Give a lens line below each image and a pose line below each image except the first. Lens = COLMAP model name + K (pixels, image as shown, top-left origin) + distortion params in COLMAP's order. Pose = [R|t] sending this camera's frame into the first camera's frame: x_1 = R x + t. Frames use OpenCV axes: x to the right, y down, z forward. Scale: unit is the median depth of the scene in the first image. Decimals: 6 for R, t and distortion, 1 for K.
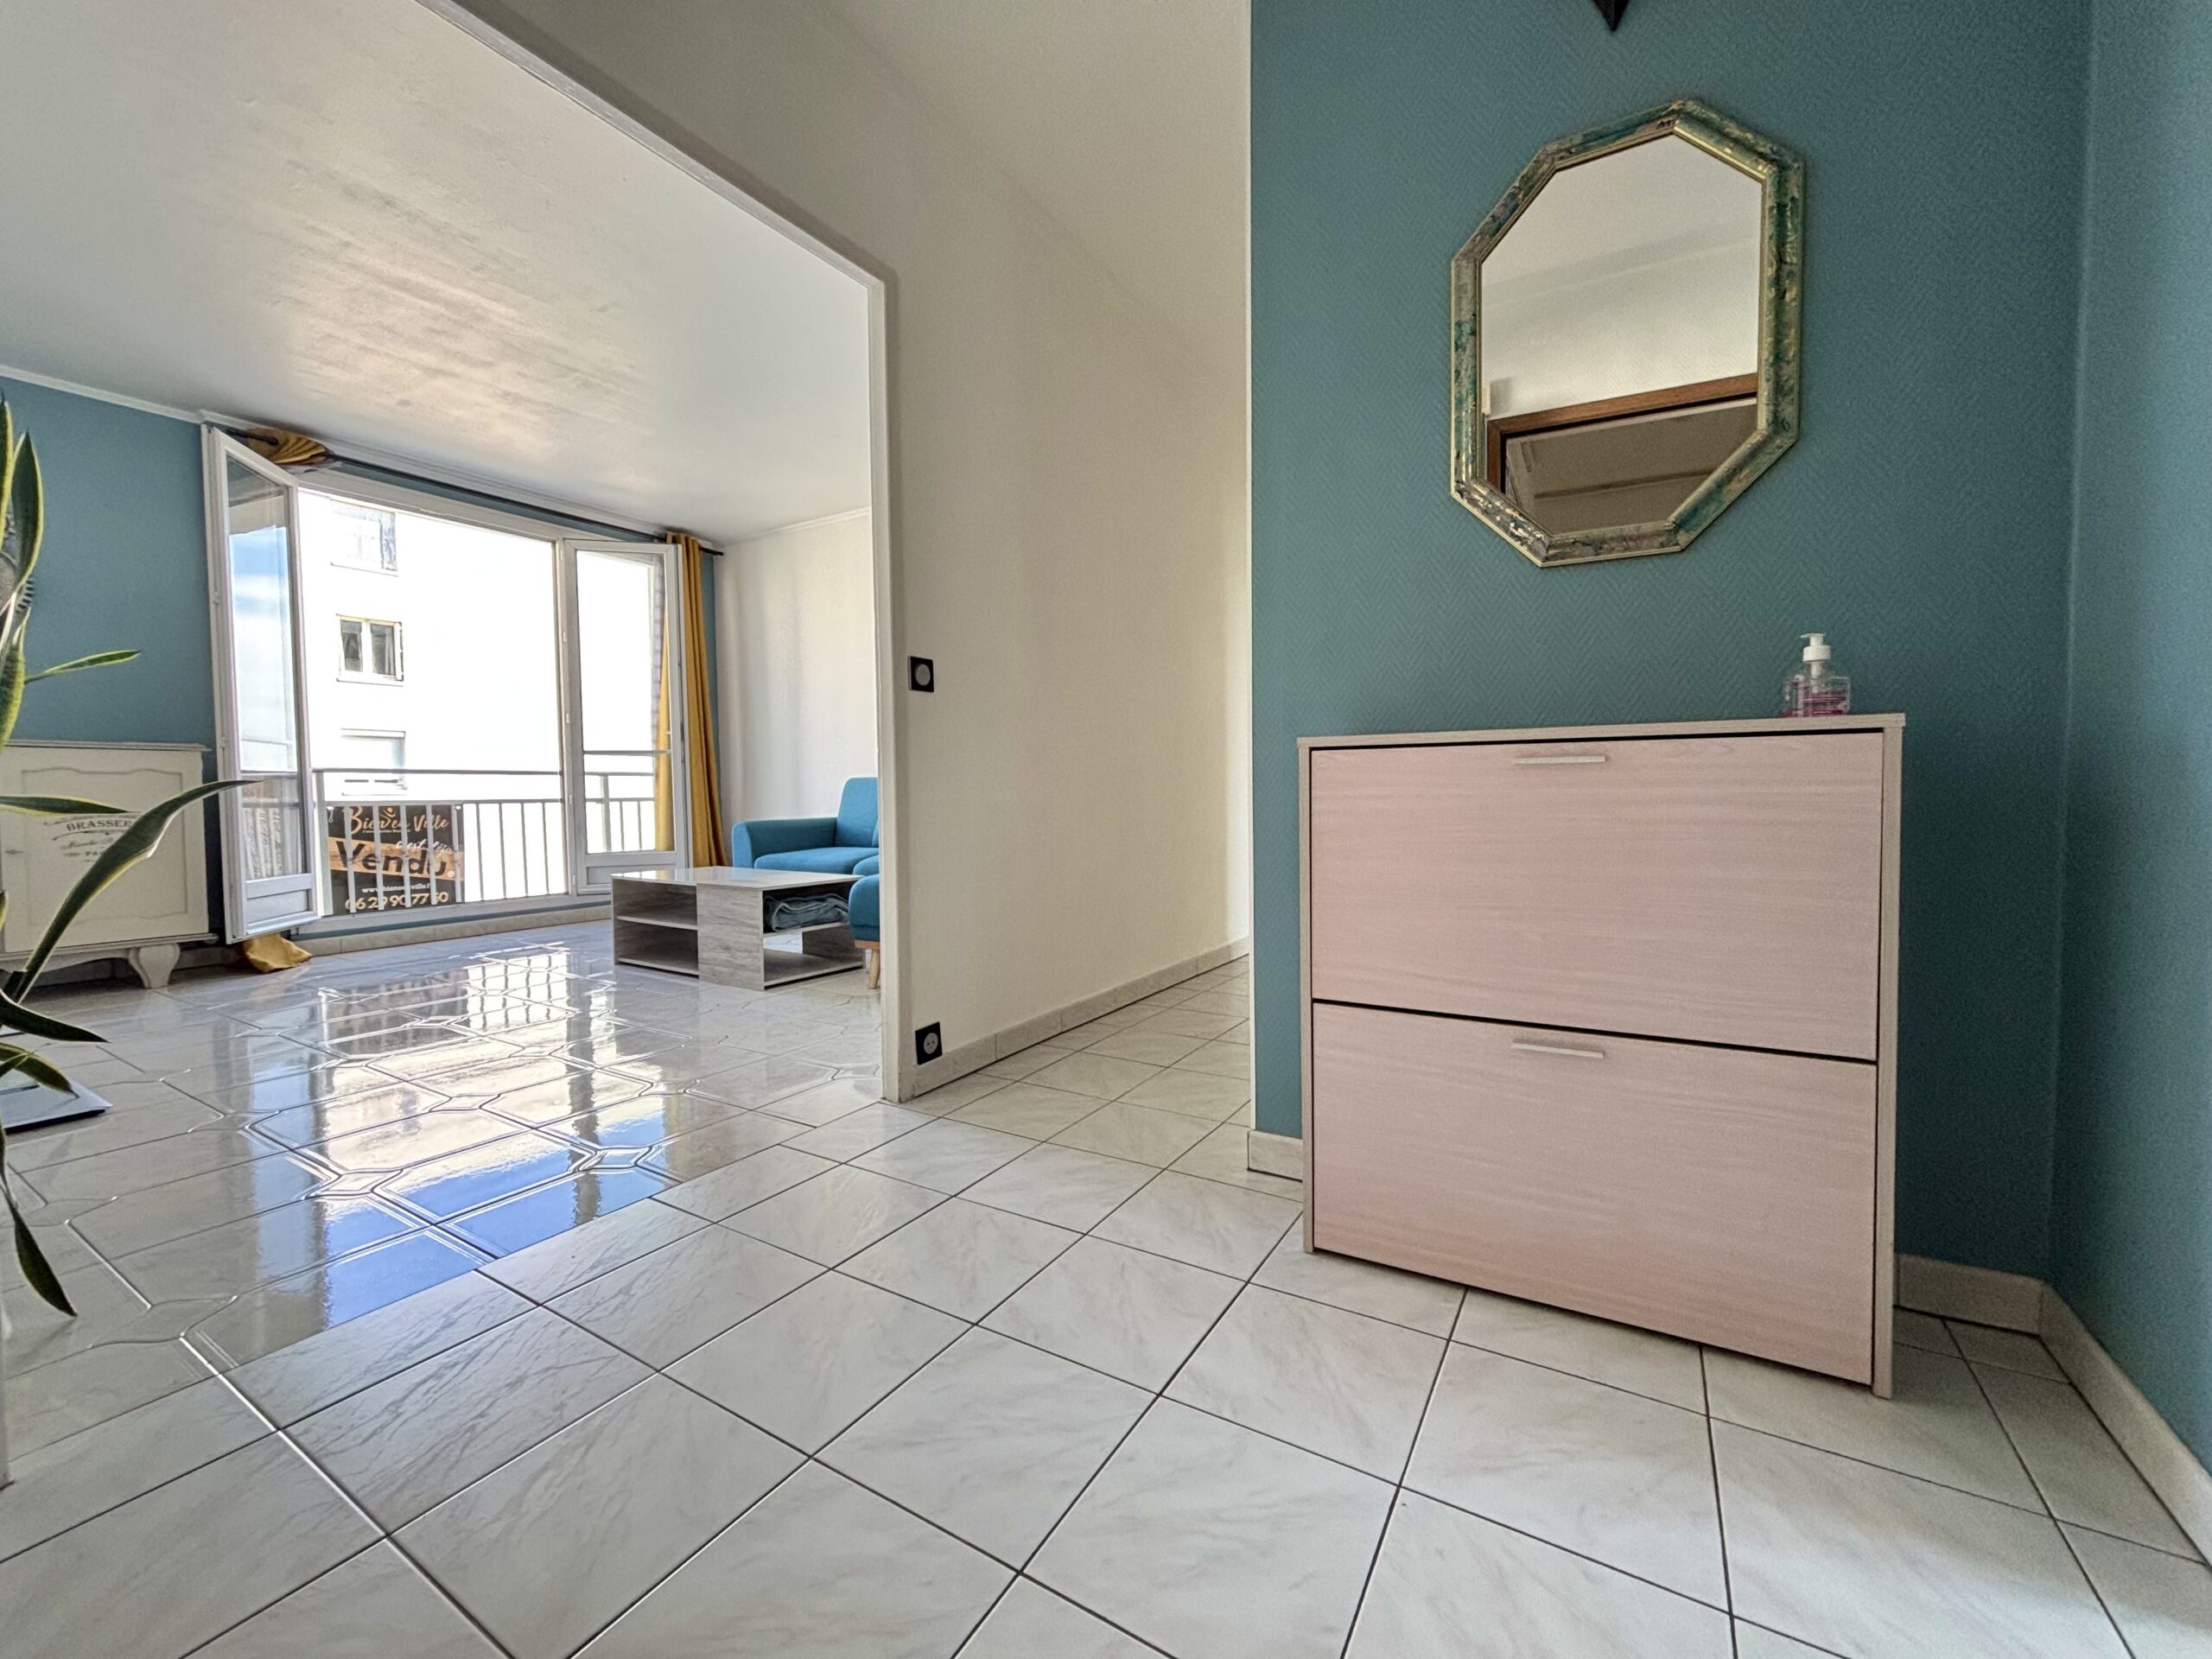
lens RADIAL K [[892.4, 0, 1101.8], [0, 892.4, 827.4], [0, 0, 1]] dist [-0.000115, 0.000620]
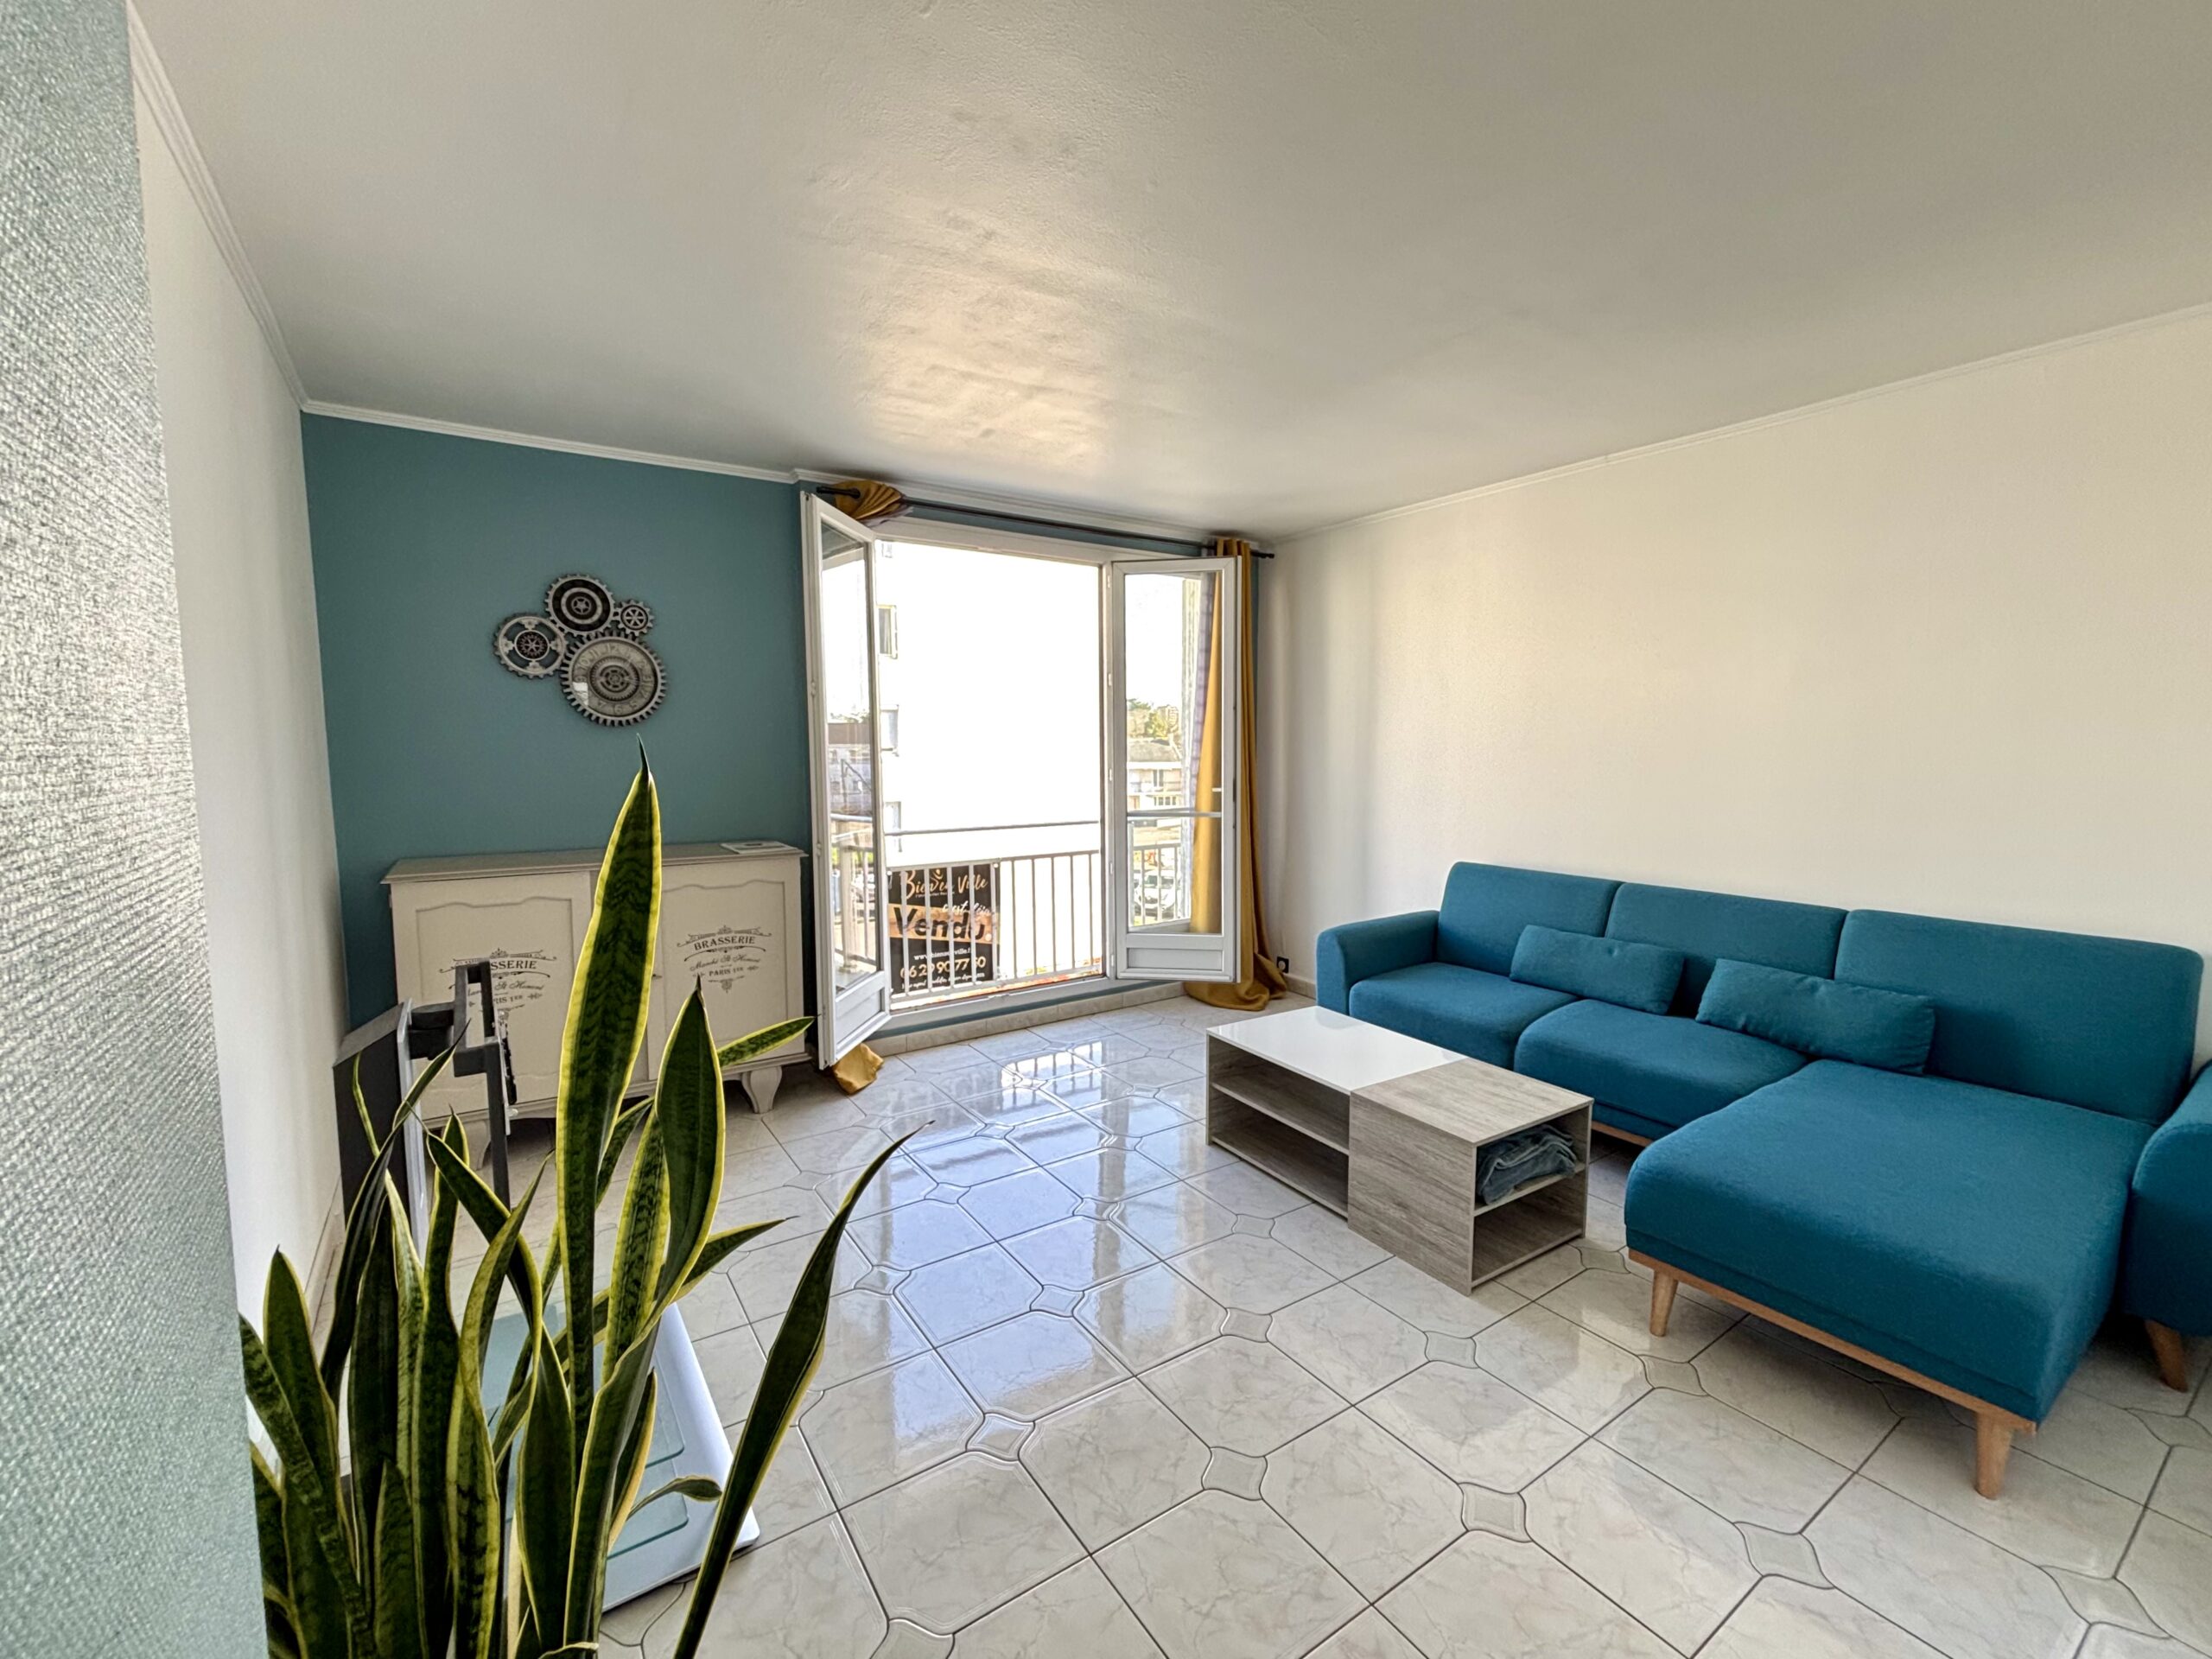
lens RADIAL K [[921.6, 0, 1105.2], [0, 921.6, 825.3], [0, 0, 1]] dist [0.002655, -0.000161]
pose [[0.909907, 0.047455, -0.412088, -0.247360], [-0.023624, 0.997751, 0.062735, -0.133995], [0.414138, -0.047347, 0.908982, 0.201625]]
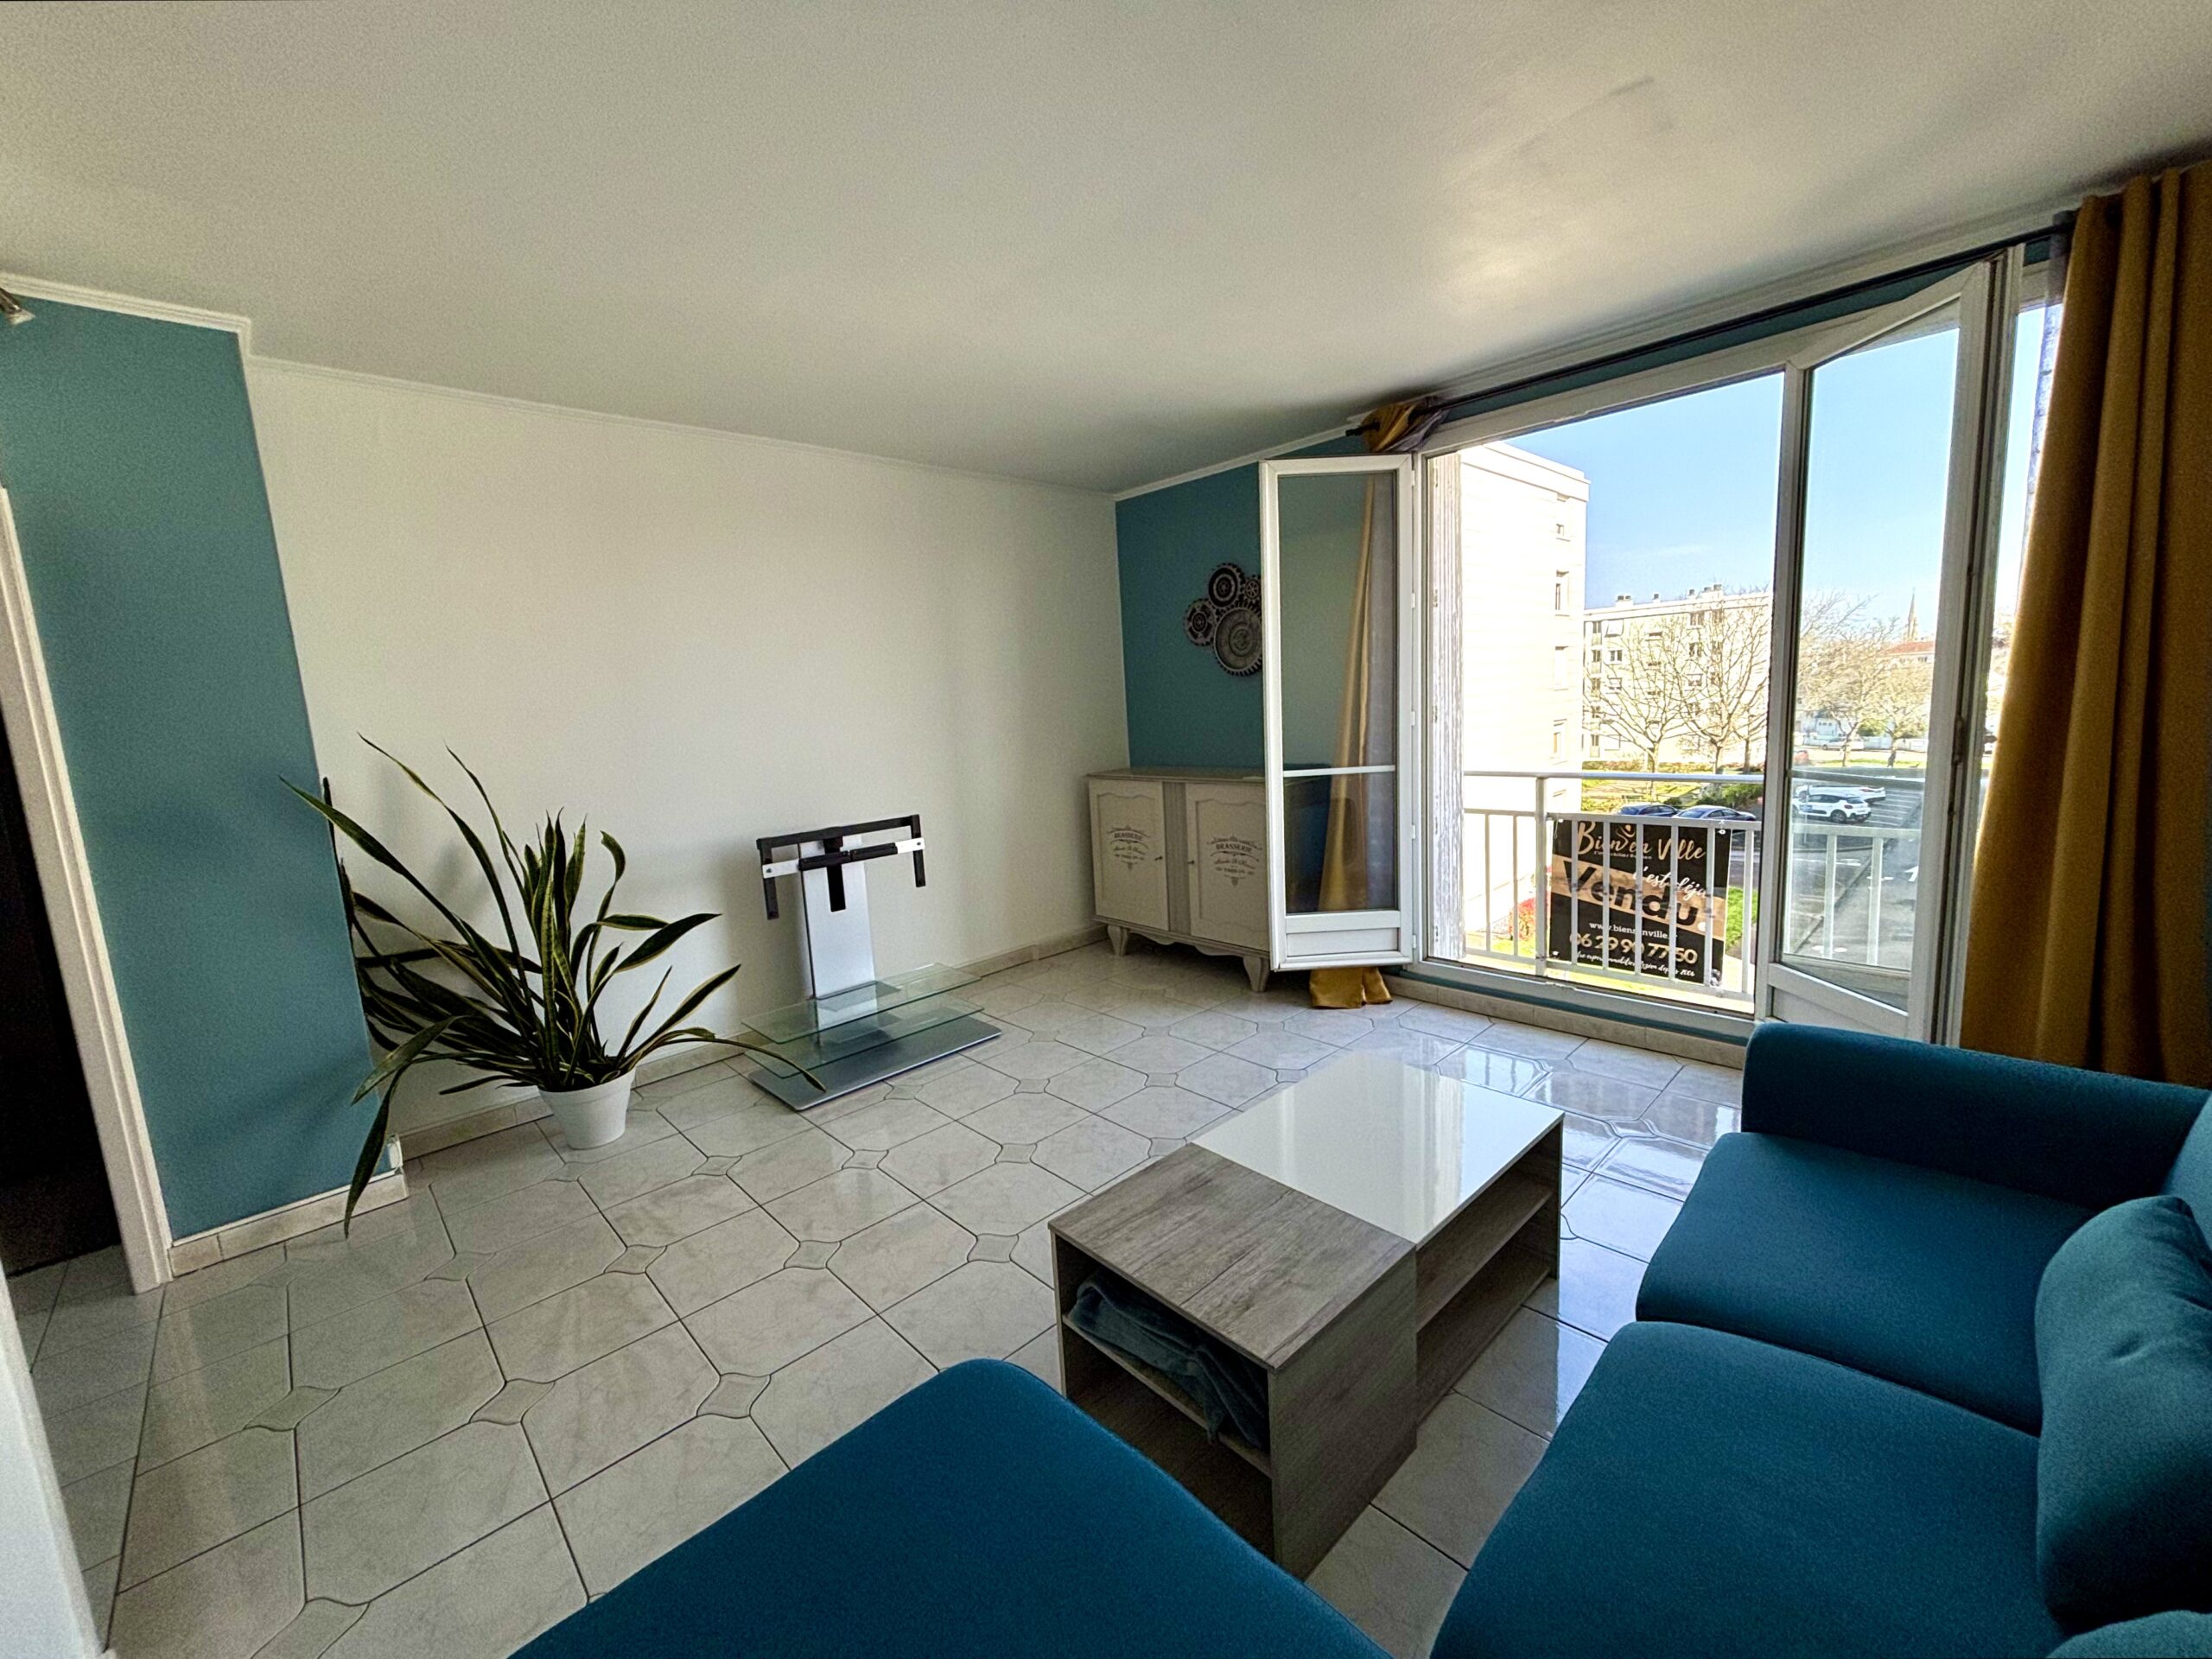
lens RADIAL K [[892.4, 0, 1127.8], [0, 892.4, 833.3], [0, 0, 1]] dist [-0.000115, 0.000620]
pose [[-0.256085, 0.169171, -0.951736, 0.026292], [0.024567, 0.985388, 0.168543, -0.153945], [0.966342, 0.019780, -0.256500, 0.797791]]
